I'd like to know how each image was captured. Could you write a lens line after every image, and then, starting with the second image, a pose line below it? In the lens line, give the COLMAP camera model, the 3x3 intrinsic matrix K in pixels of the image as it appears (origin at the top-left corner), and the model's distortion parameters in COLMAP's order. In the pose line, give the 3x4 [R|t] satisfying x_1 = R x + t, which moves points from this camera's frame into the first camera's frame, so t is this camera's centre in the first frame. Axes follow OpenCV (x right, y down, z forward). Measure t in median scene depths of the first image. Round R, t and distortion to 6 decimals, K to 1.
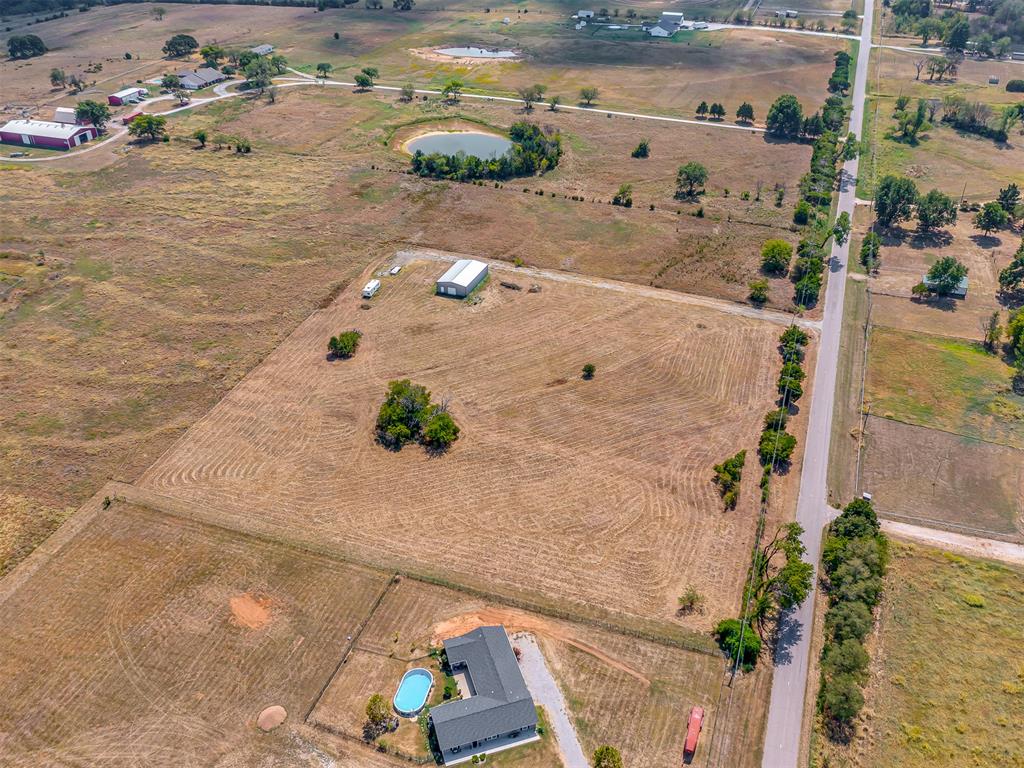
lens RADIAL K [[910.0, 0, 512.0], [0, 910.0, 384.0], [0, 0, 1]] dist [-0.021937, 0.007151]
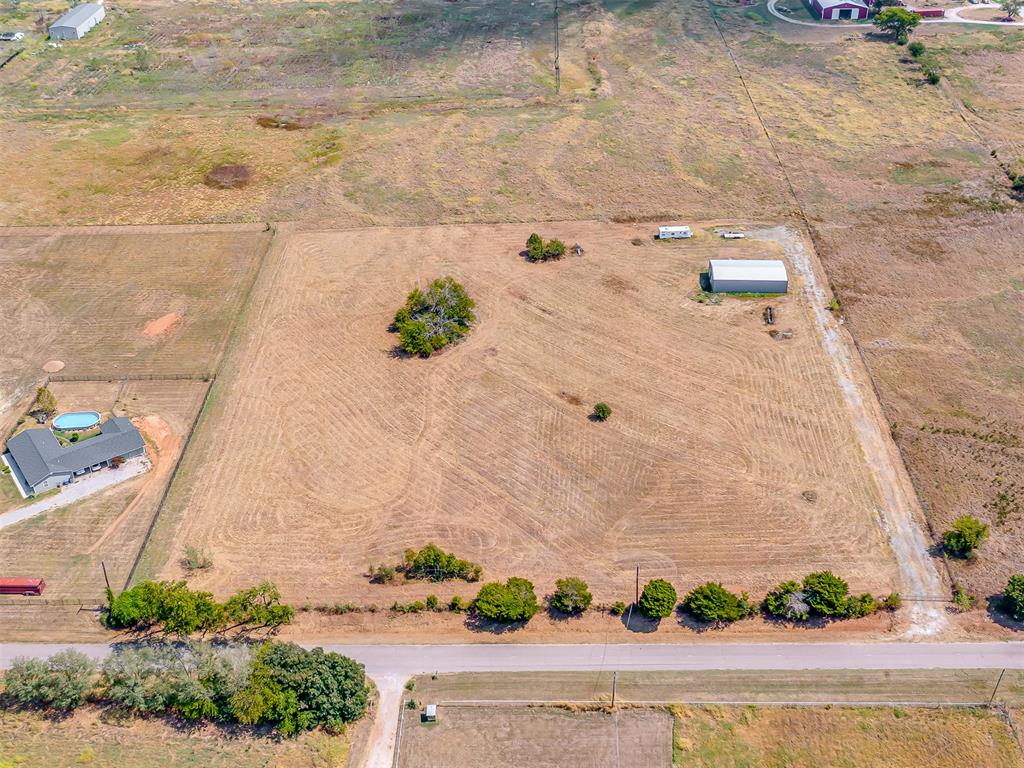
lens RADIAL K [[1060.3, 0, 512.0], [0, 1060.3, 384.0], [0, 0, 1]] dist [-0.015959, -0.003494]
pose [[0.311085, 0.539479, -0.782425, 0.871997], [-0.496234, 0.794339, 0.350396, -0.360243], [0.810542, 0.279263, 0.514815, 0.576799]]
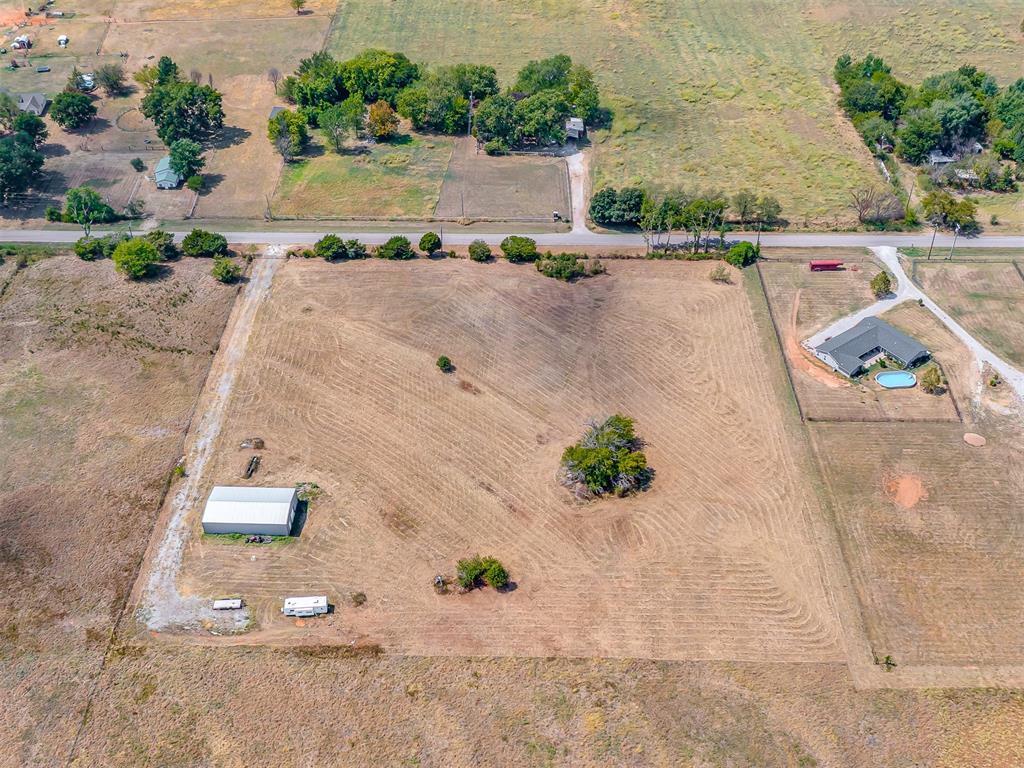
lens RADIAL K [[1164.7, 0, 512.0], [0, 1164.7, 384.0], [0, 0, 1]] dist [-0.023438, 0.000986]
pose [[-0.325310, -0.600412, 0.730534, -0.938601], [0.514668, 0.535680, 0.669450, -0.879515], [-0.793278, 0.593761, 0.134751, 0.958233]]
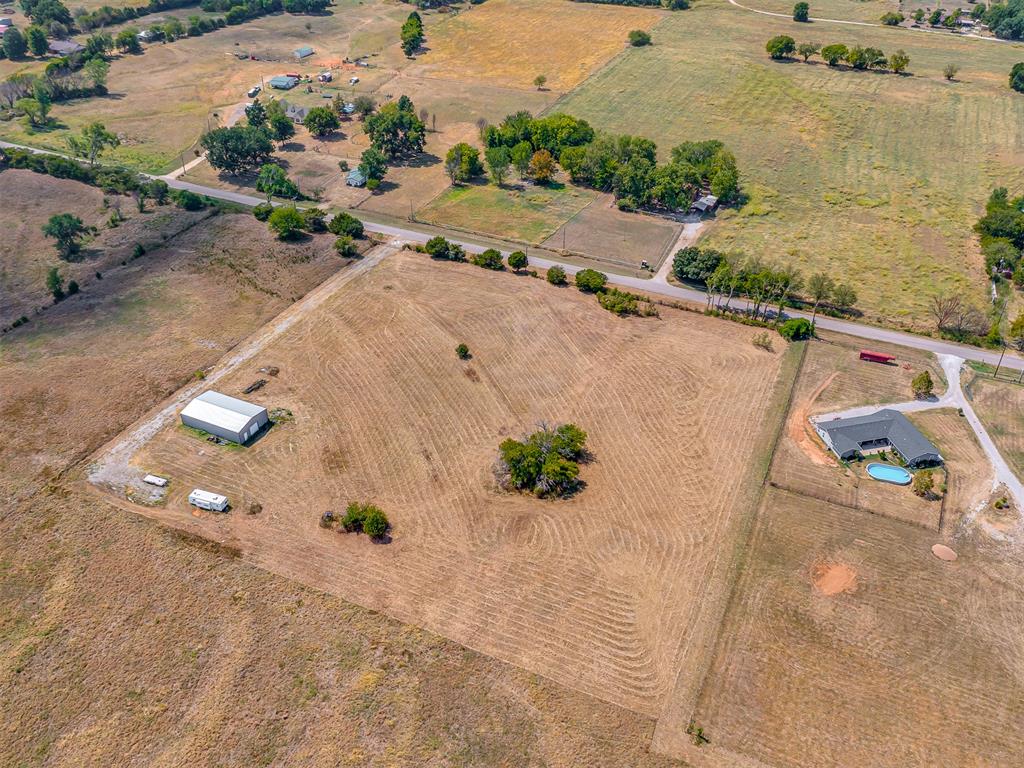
lens RADIAL K [[910.0, 0, 512.0], [0, 910.0, 384.0], [0, 0, 1]] dist [-0.021937, 0.007151]
pose [[0.077360, -0.571184, 0.817168, -0.882006], [0.535308, 0.715260, 0.449276, -0.482539], [-0.841107, 0.402680, 0.361092, 0.729667]]
